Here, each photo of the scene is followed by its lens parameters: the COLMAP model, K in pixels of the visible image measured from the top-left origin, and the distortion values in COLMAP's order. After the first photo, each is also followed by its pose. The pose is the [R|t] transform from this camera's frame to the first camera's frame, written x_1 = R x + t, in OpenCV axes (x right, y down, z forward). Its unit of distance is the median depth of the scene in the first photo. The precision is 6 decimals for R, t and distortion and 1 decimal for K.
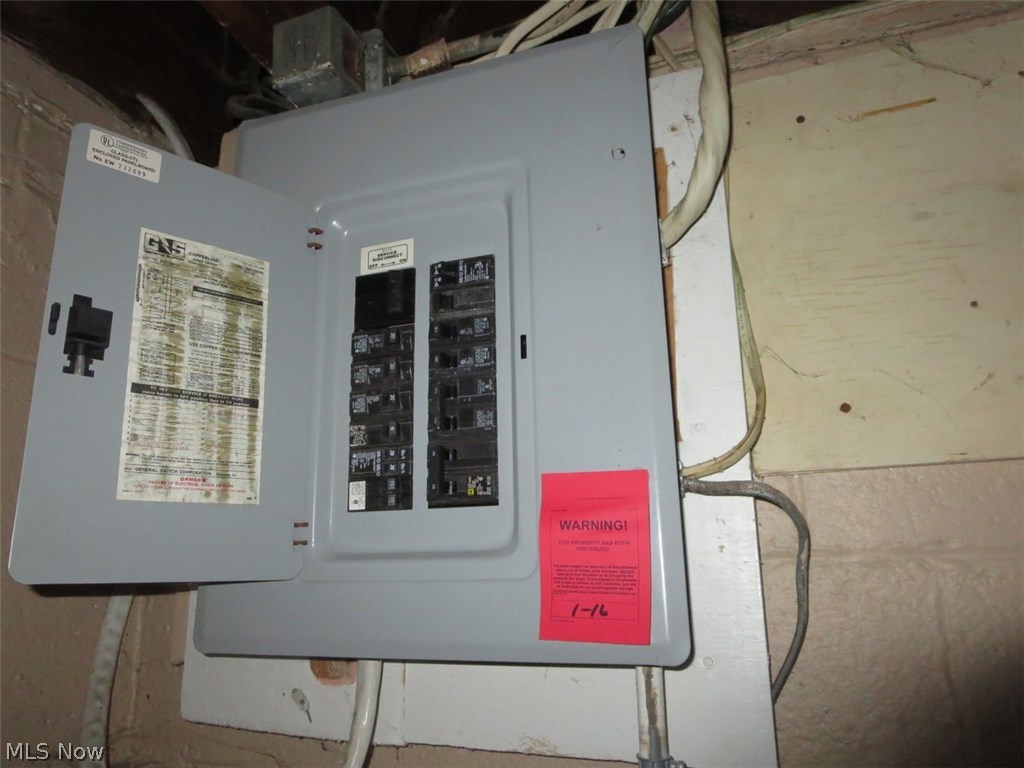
lens RADIAL K [[734.1, 0, 510.2], [0, 734.1, 385.7], [0, 0, 1]] dist [-0.046919, -0.001907]
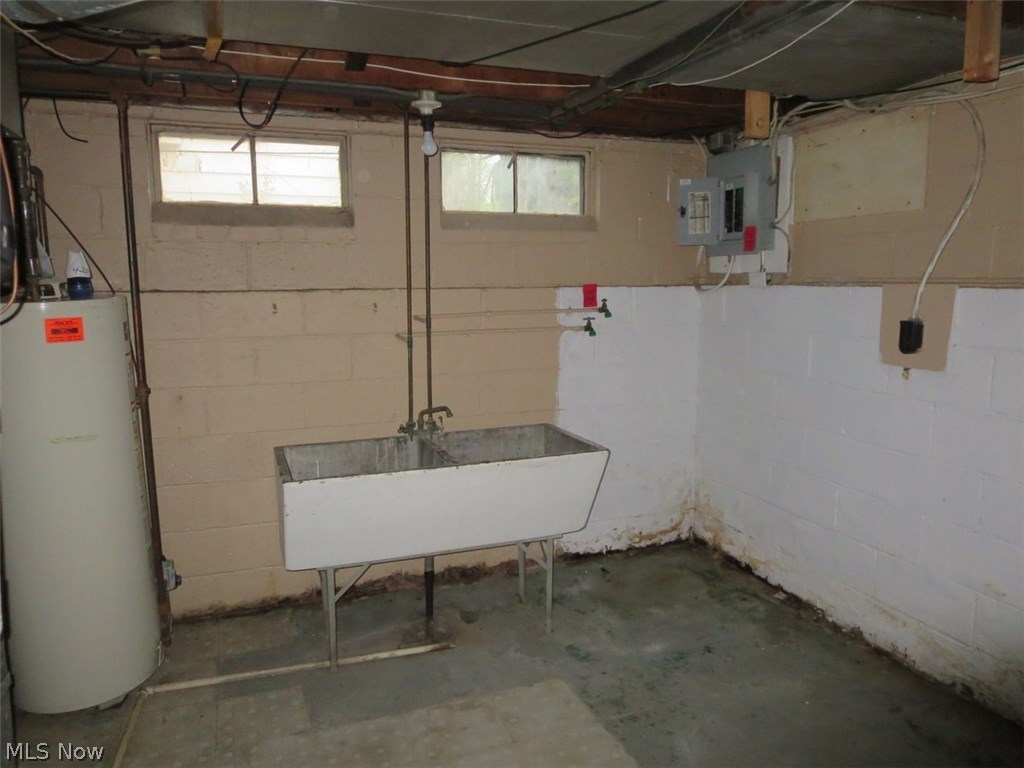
lens RADIAL K [[734.1, 0, 510.4], [0, 734.1, 384.8], [0, 0, 1]] dist [-0.046919, -0.001907]
pose [[0.675503, 0.093790, -0.731368, 3.168897], [0.191687, 0.935438, 0.297004, -0.802261], [0.712006, -0.340821, 0.613913, -4.480215]]
